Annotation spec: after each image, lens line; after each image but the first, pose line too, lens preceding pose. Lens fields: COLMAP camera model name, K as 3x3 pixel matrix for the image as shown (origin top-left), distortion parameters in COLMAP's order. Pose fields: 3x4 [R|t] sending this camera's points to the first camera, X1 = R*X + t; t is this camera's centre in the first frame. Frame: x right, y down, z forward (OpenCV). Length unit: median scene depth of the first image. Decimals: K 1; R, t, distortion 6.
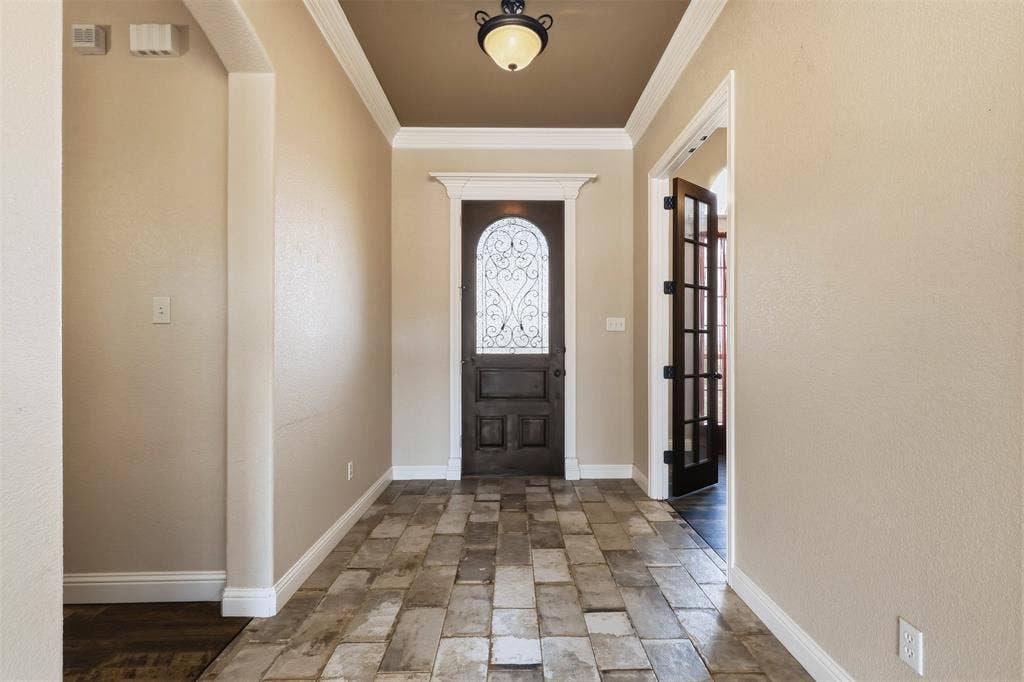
lens RADIAL K [[468.0, 0, 512.5], [0, 468.0, 340.5], [0, 0, 1]] dist [-0.002473, -0.000547]
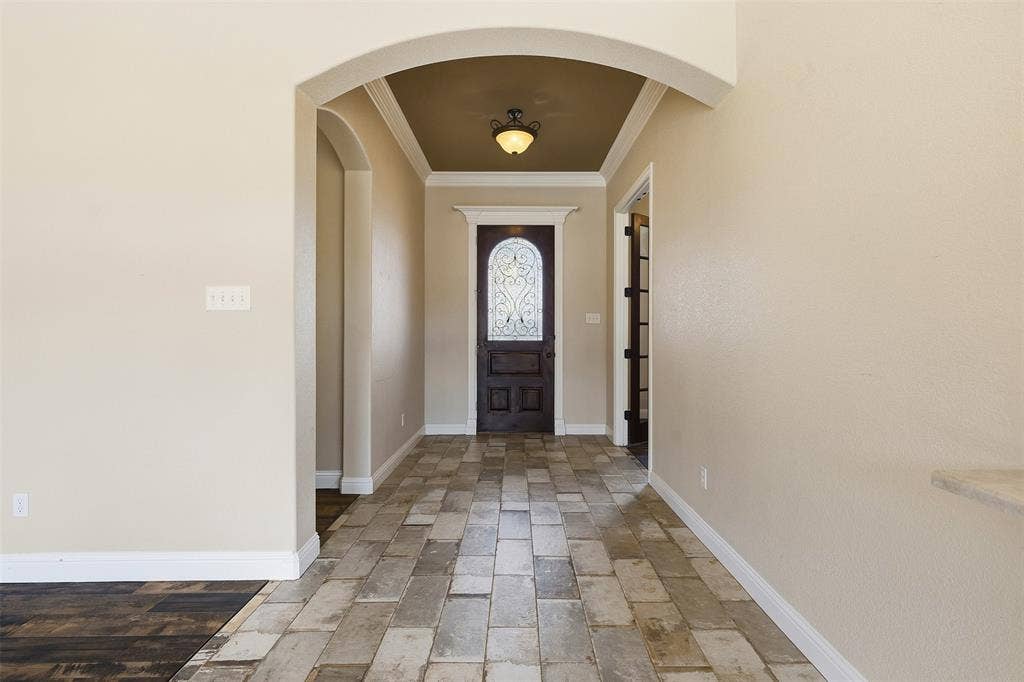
lens RADIAL K [[468.0, 0, 515.0], [0, 468.0, 332.6], [0, 0, 1]] dist [-0.002473, -0.000547]
pose [[0.999986, 0.001440, -0.004996, 0.006828], [-0.001416, 0.999988, 0.004712, -0.000493], [0.005002, -0.004705, 0.999976, -0.378233]]
